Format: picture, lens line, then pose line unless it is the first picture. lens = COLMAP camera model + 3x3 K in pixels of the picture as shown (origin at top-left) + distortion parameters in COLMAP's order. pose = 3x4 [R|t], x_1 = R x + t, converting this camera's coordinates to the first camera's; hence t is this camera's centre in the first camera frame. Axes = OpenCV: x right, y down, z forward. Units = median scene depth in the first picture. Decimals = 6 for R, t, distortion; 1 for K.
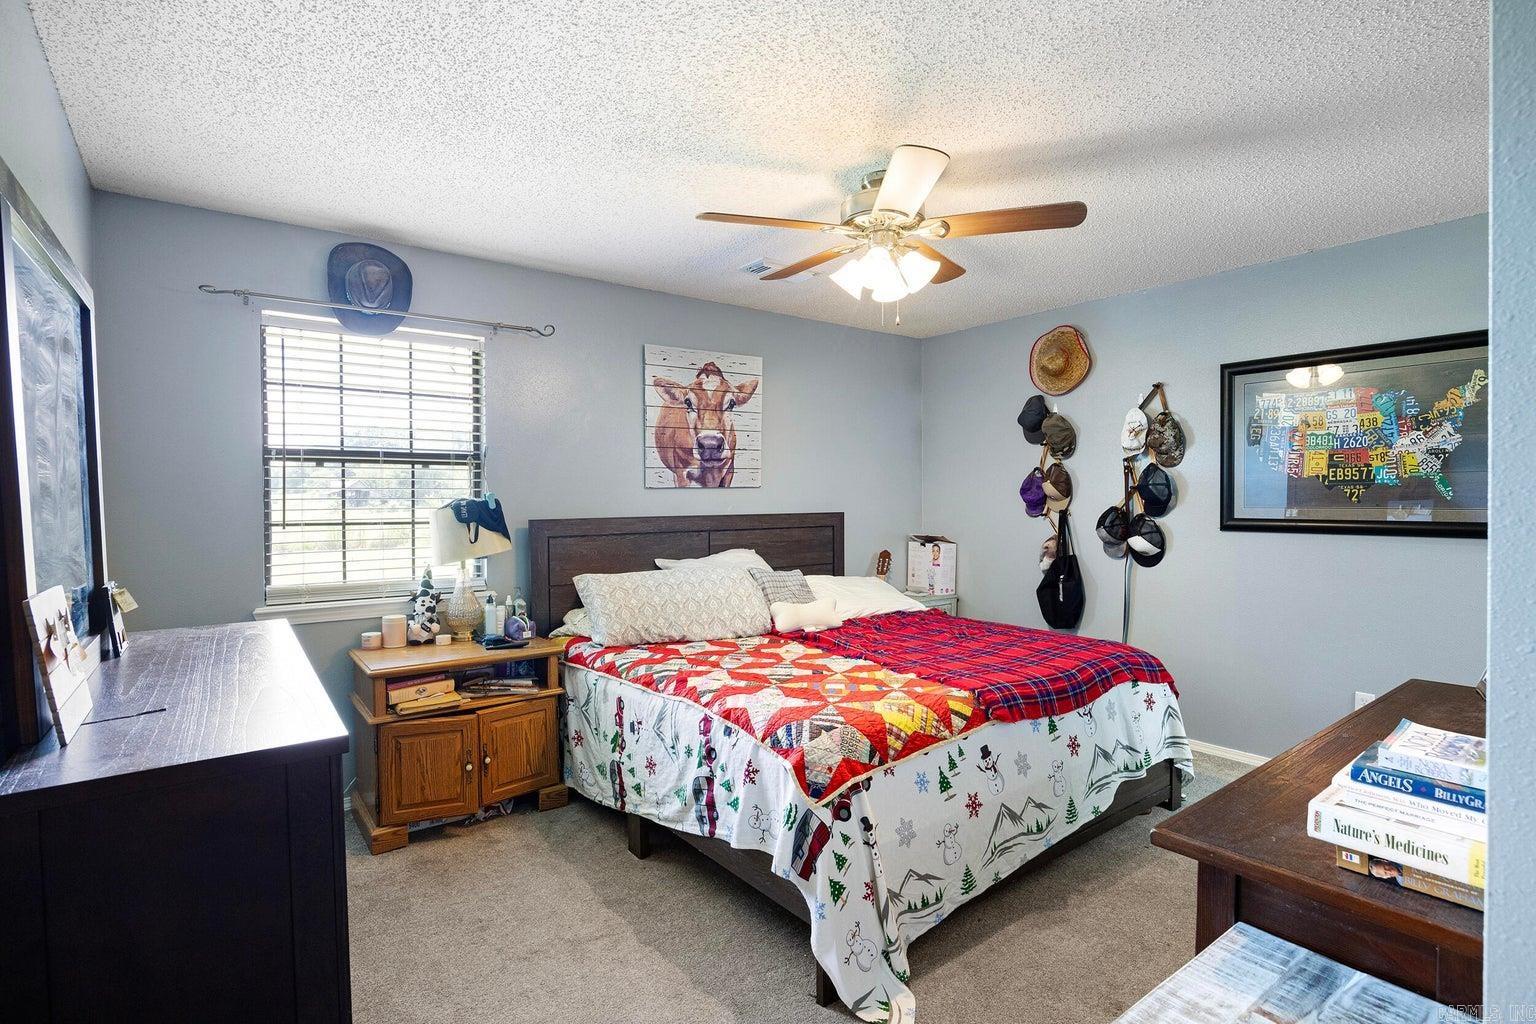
lens RADIAL K [[743.3, 0, 775.1], [0, 743.3, 513.2], [0, 0, 1]] dist [-0.015213, -0.000265]
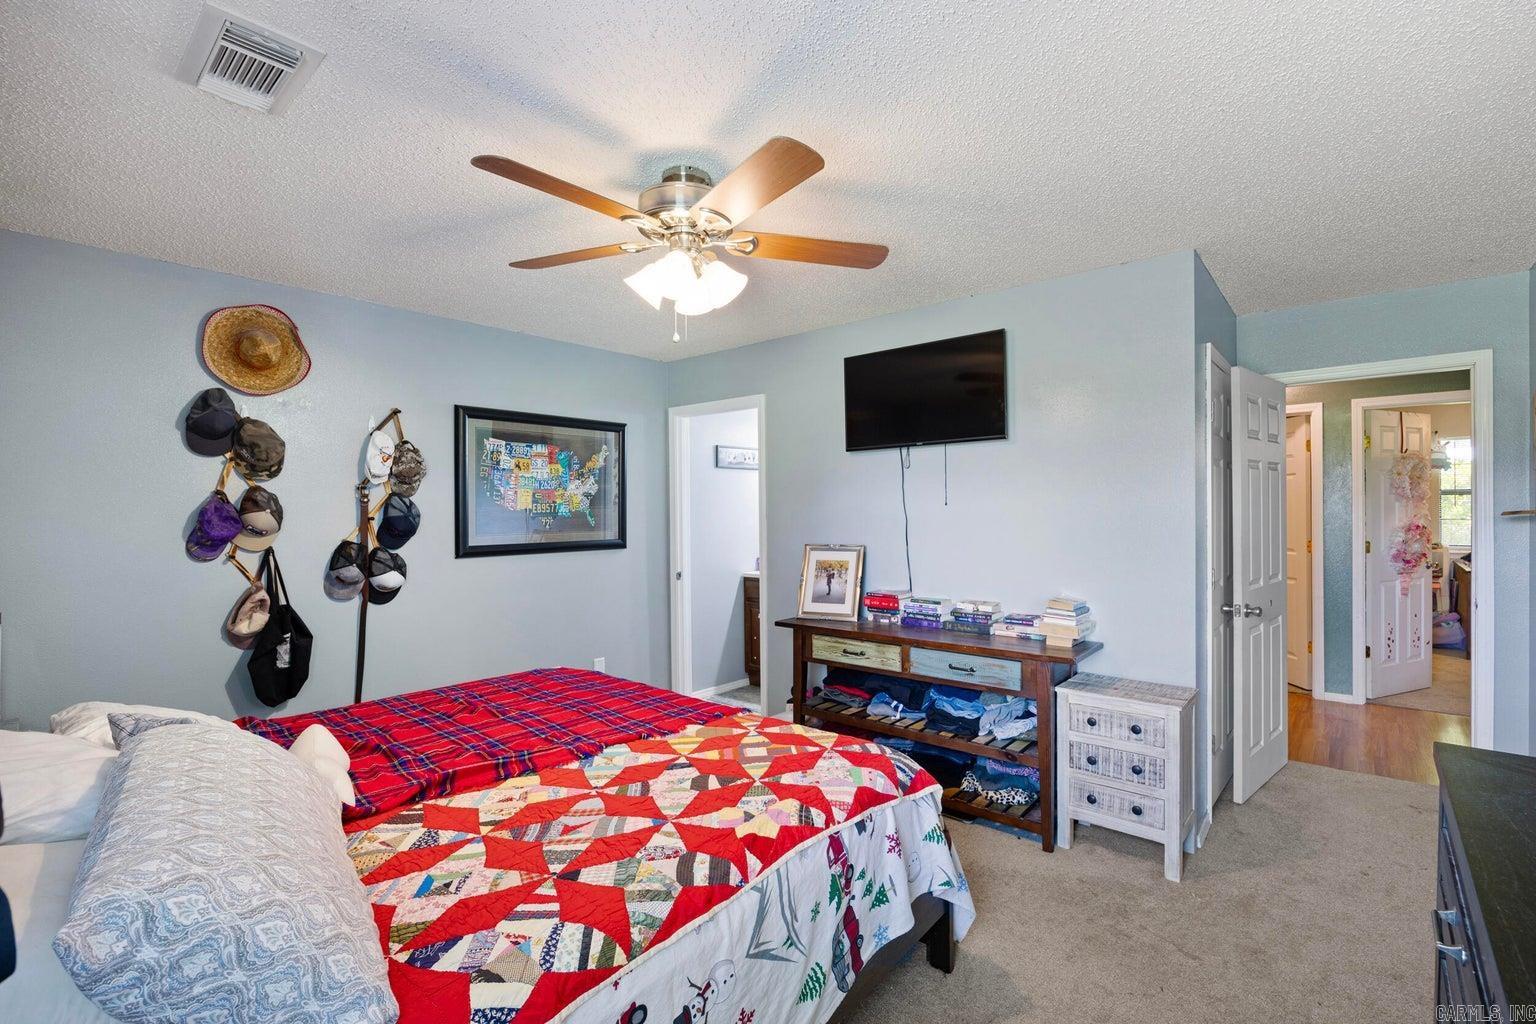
lens RADIAL K [[690.0, 0, 775.5], [0, 690.0, 506.7], [0, 0, 1]] dist [-0.021472, 0.000470]
pose [[-0.220464, 0.010881, 0.975334, -0.472054], [0.029026, 0.999568, -0.004590, -0.033178], [-0.974963, 0.027298, -0.220684, 0.756642]]
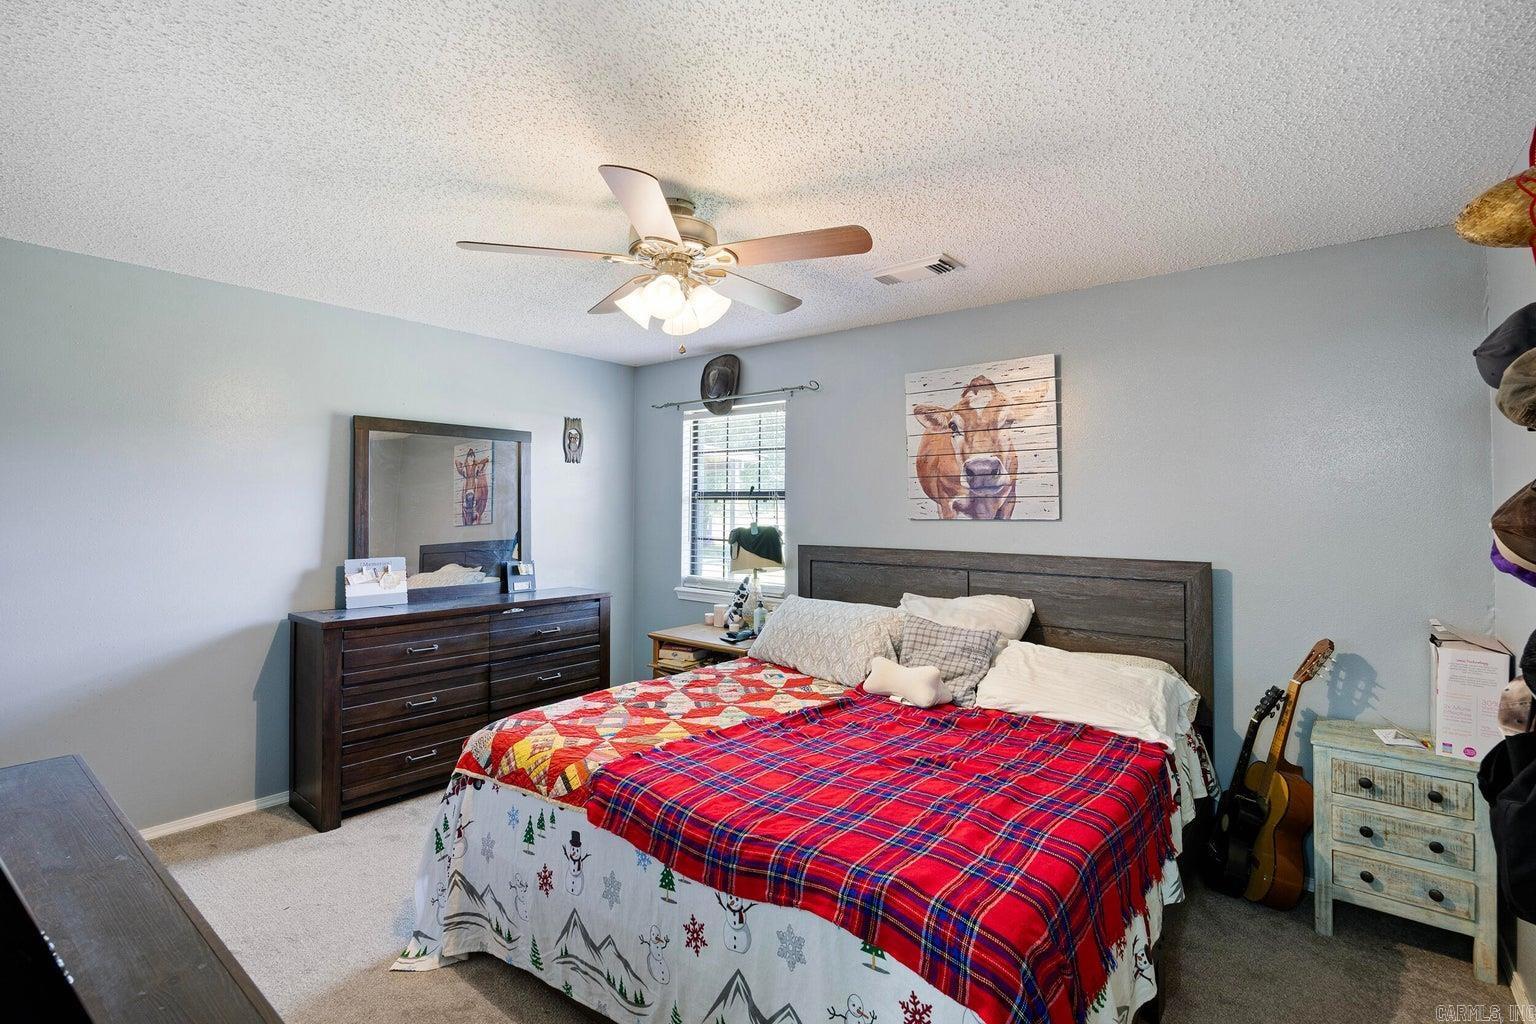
lens RADIAL K [[690.0, 0, 775.5], [0, 690.0, 506.7], [0, 0, 1]] dist [-0.021472, 0.000470]
pose [[0.262386, 0.004746, -0.964951, 0.706371], [-0.027776, 0.999611, -0.002636, -0.046456], [0.964563, 0.027494, 0.262416, 0.631657]]
